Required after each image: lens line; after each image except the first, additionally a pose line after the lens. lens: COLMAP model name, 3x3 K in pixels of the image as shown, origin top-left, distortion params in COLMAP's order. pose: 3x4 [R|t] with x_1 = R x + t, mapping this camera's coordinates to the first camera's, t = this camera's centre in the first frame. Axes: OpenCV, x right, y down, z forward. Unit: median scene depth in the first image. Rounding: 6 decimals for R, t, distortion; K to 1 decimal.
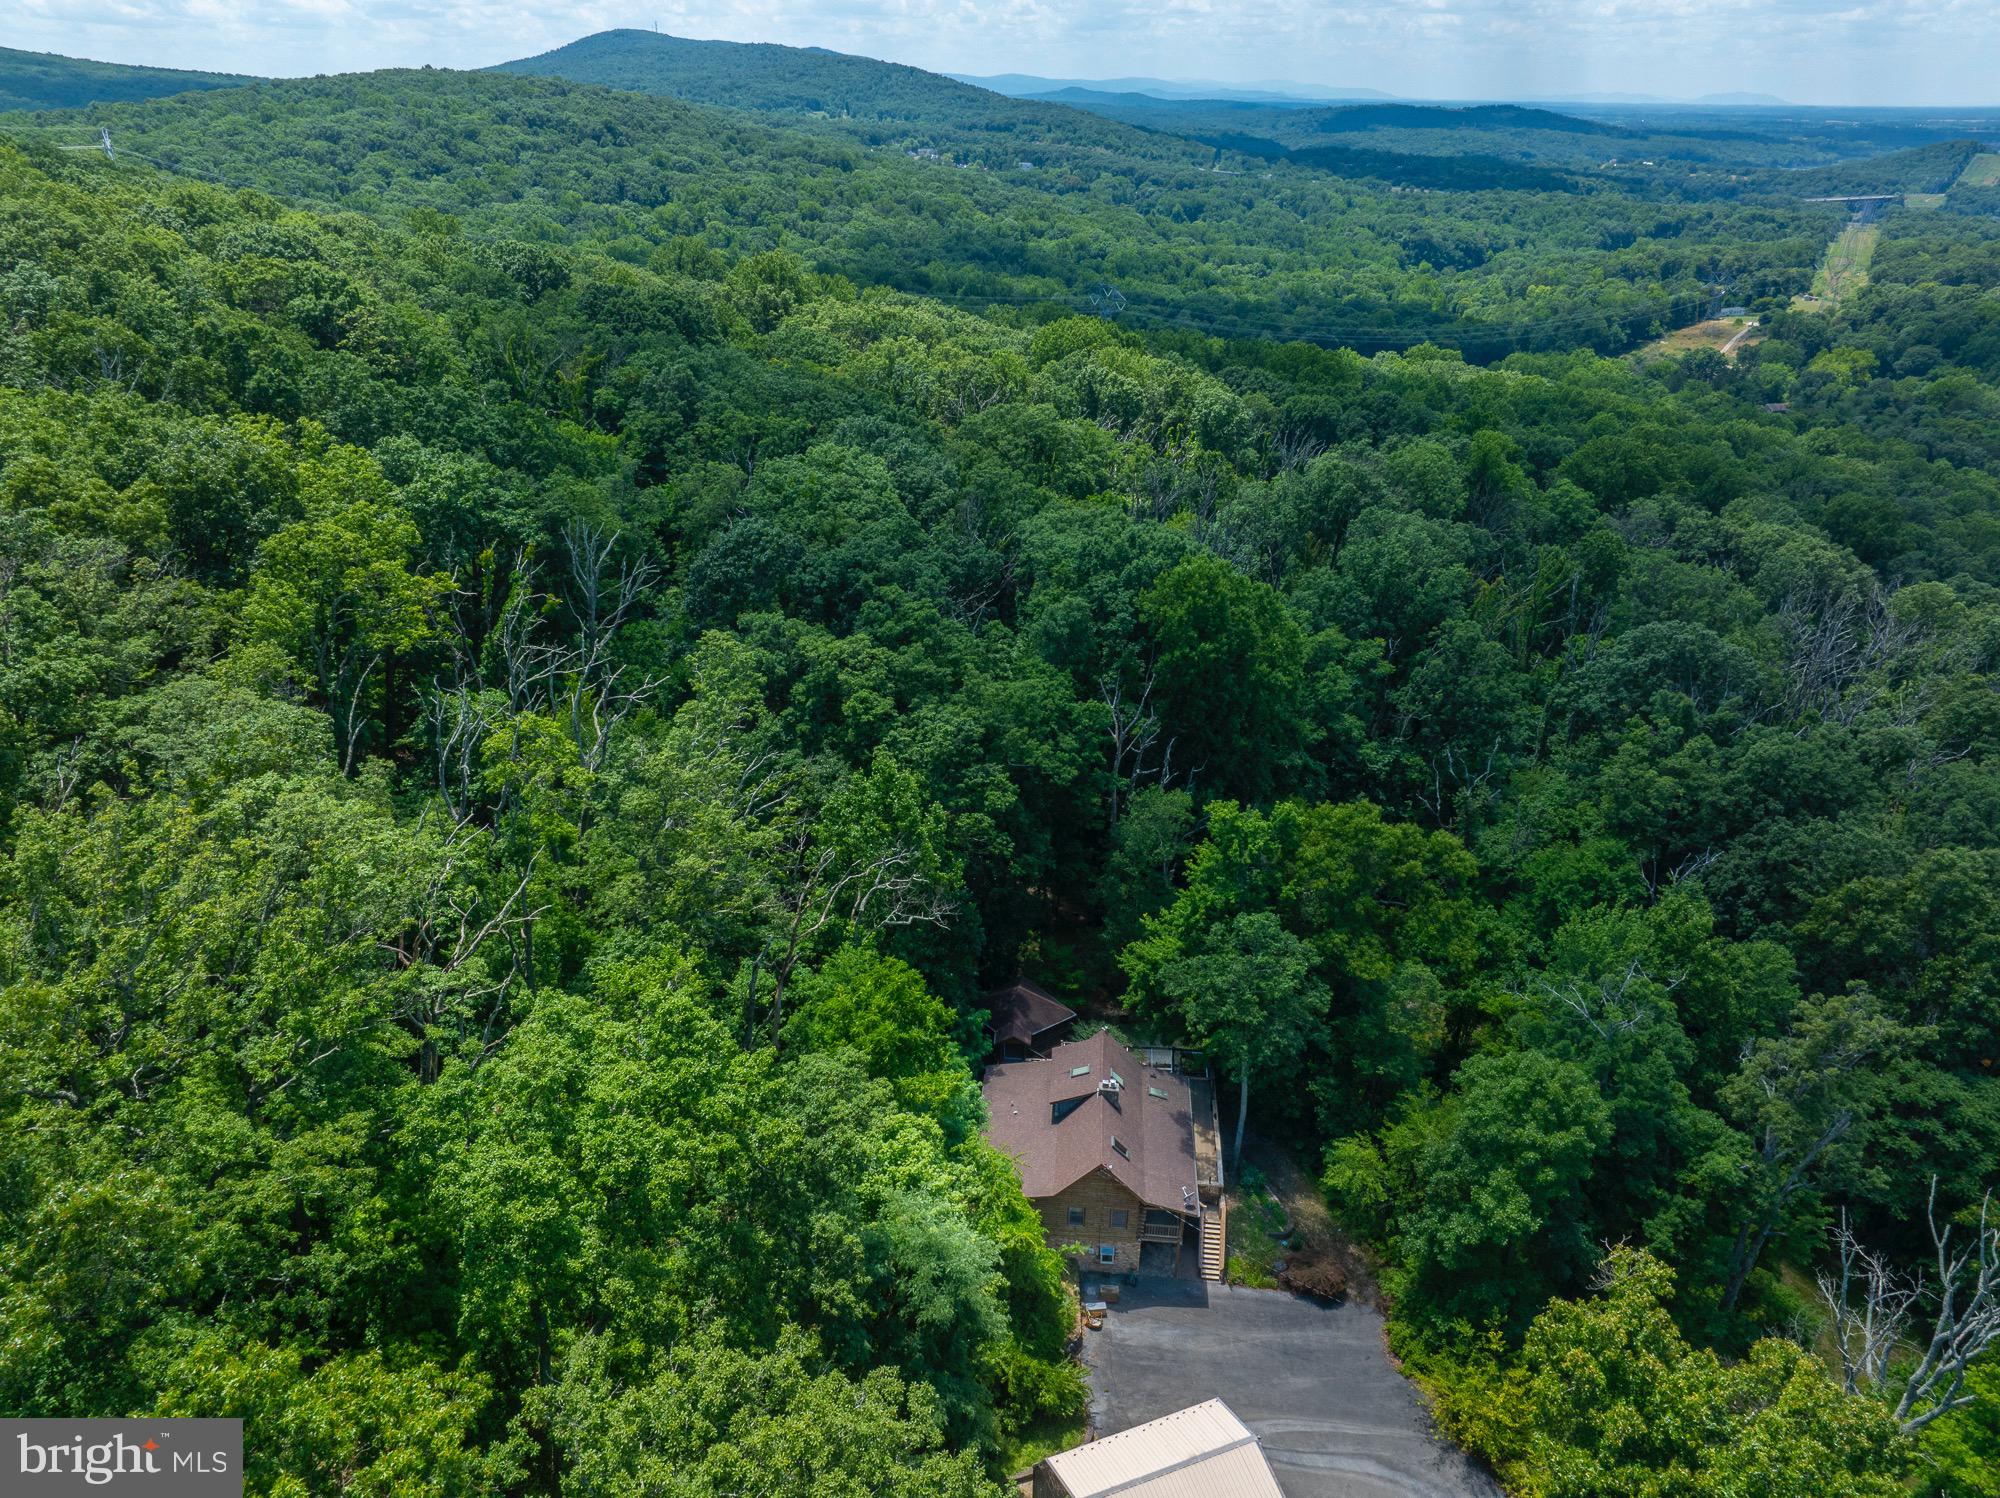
lens RADIAL K [[1386.1, 0, 1001.3], [0, 1386.1, 740.7], [0, 0, 1]] dist [-0.059385, 0.030625]
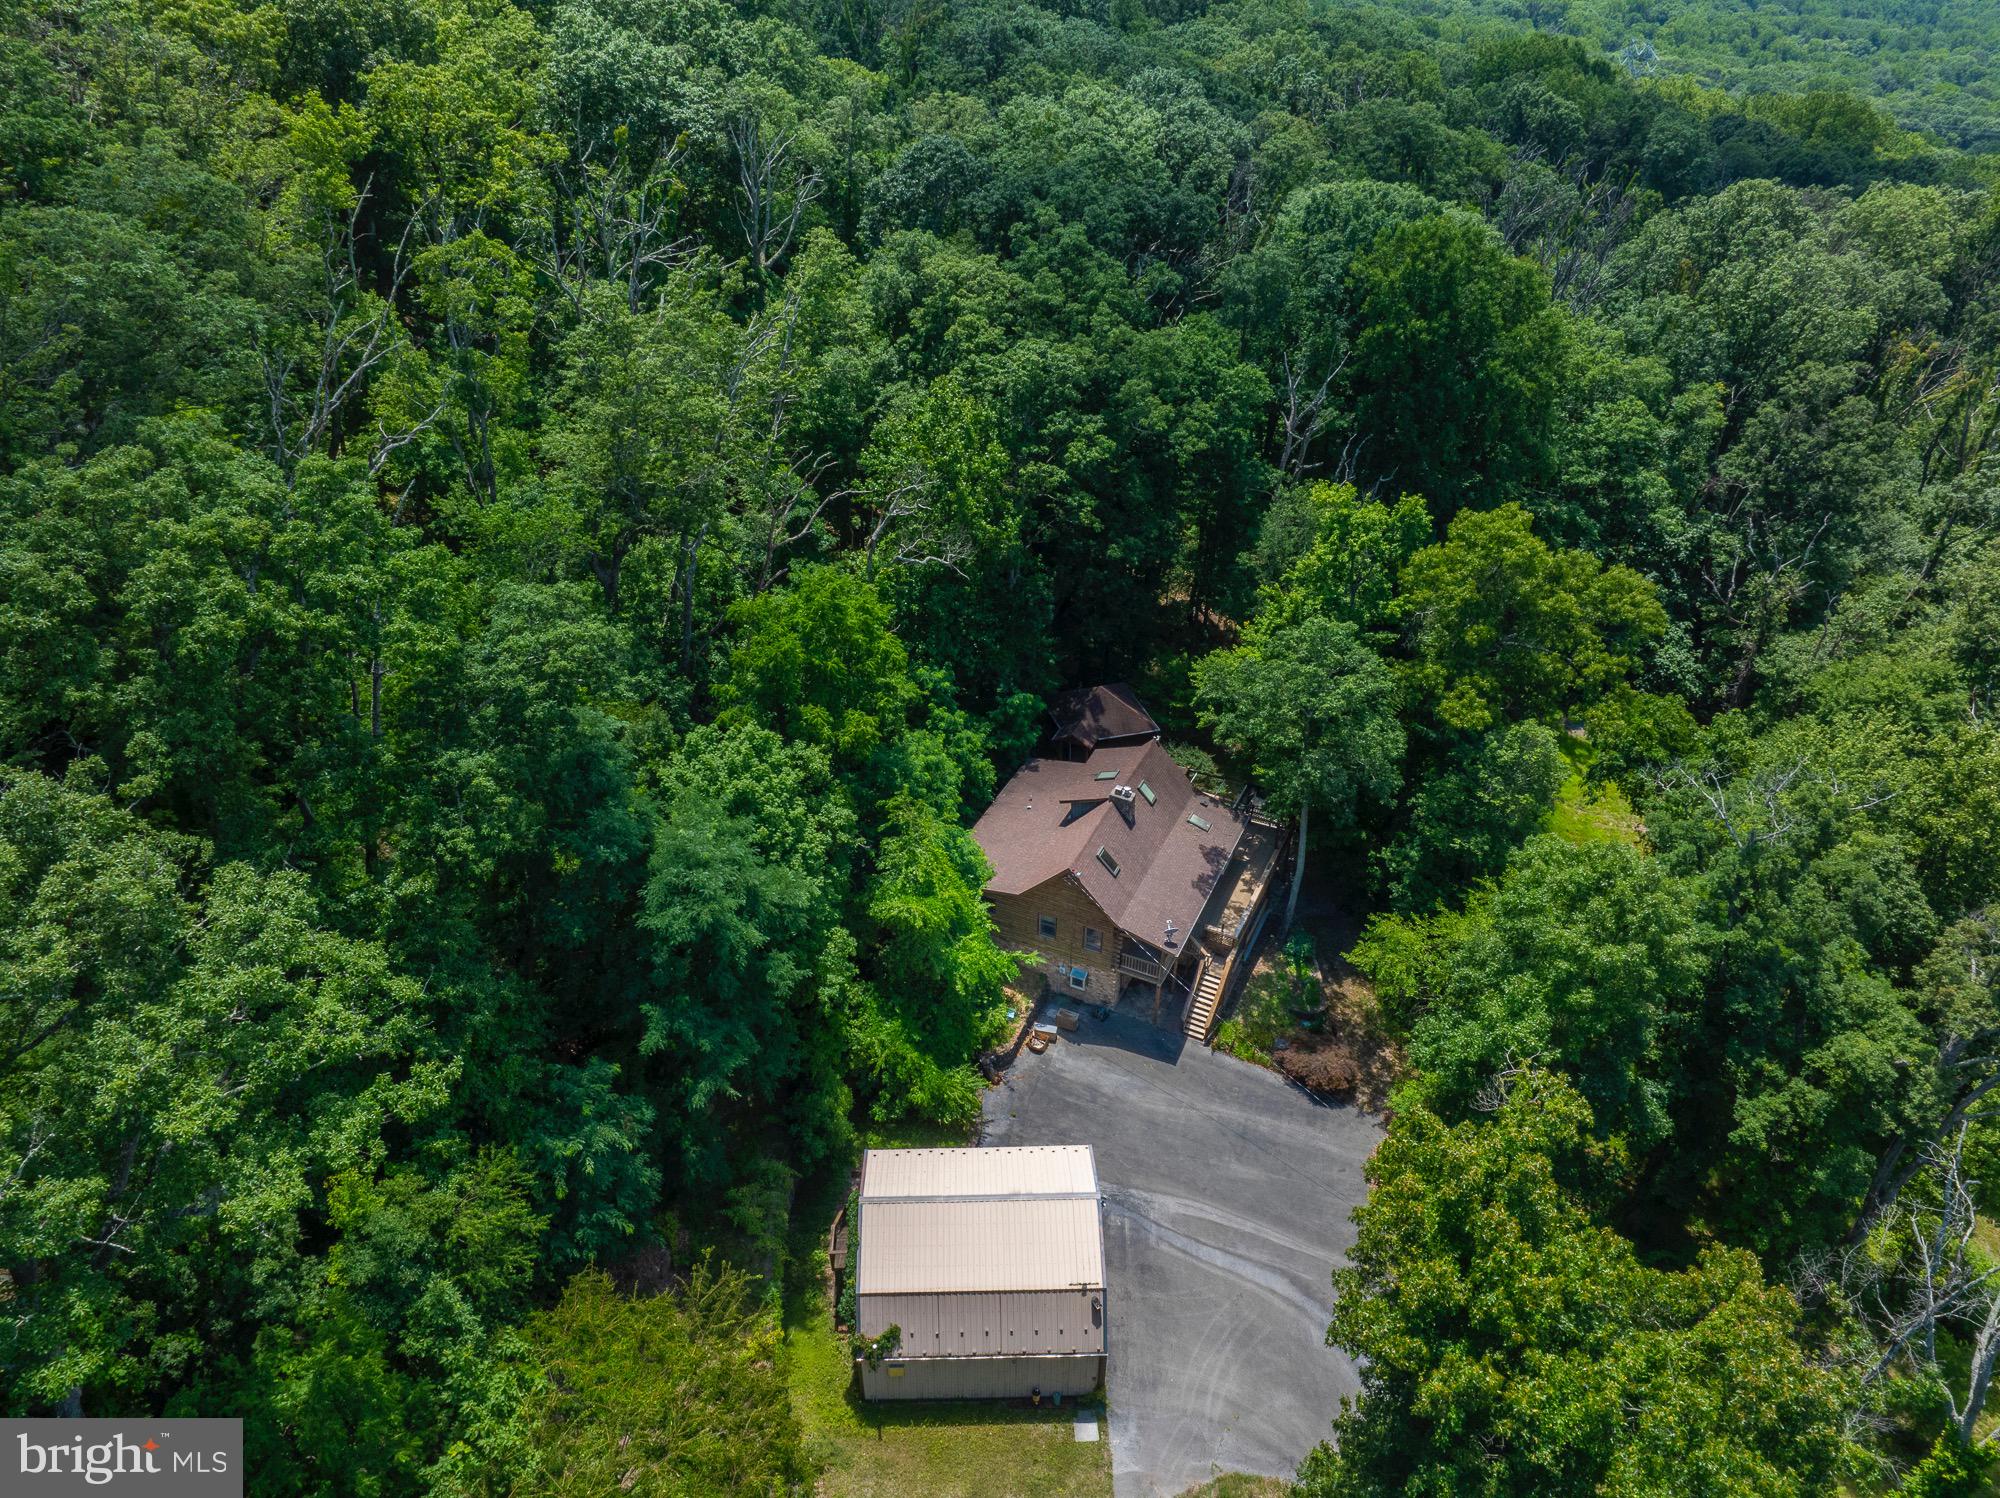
lens RADIAL K [[1386.1, 0, 1001.3], [0, 1386.1, 740.7], [0, 0, 1]] dist [-0.059385, 0.030625]
pose [[0.938049, 0.188074, -0.291020, 0.199255], [-0.142966, 0.975130, 0.169360, 0.067785], [0.315634, -0.117262, 0.941608, 0.141875]]
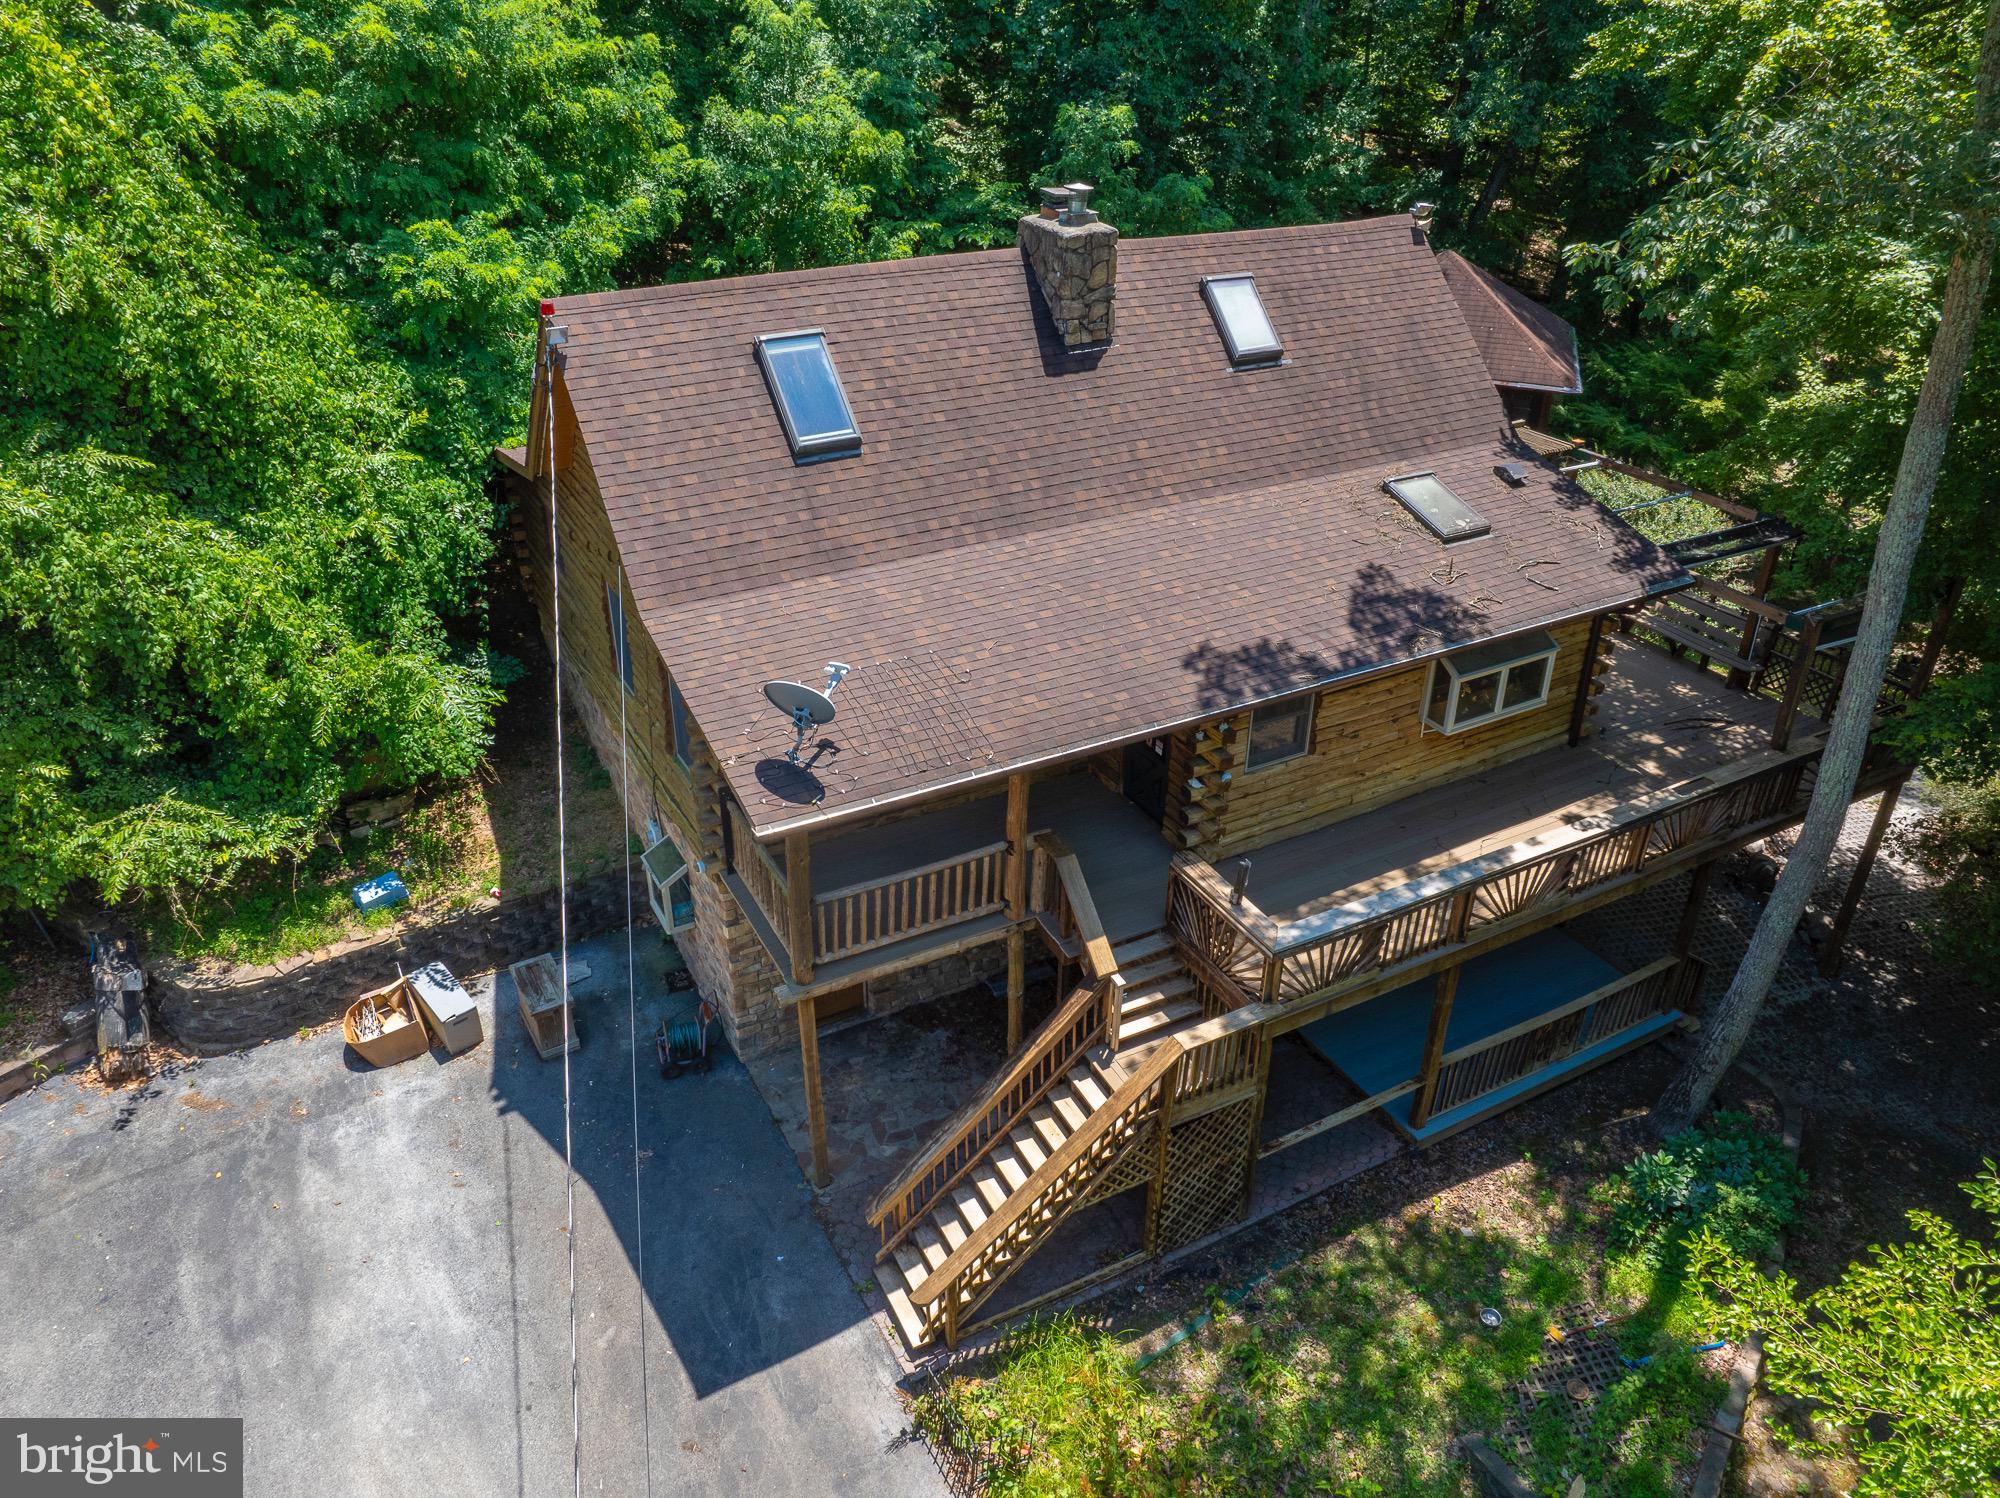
lens RADIAL K [[1405.0, 0, 998.5], [0, 1405.0, 745.6], [0, 0, 1]] dist [-0.046182, 0.006597]
pose [[0.552135, 0.407148, -0.727583, 0.201999], [-0.350928, 0.905080, 0.240168, 0.219196], [0.756304, 0.122724, 0.642606, 0.695002]]
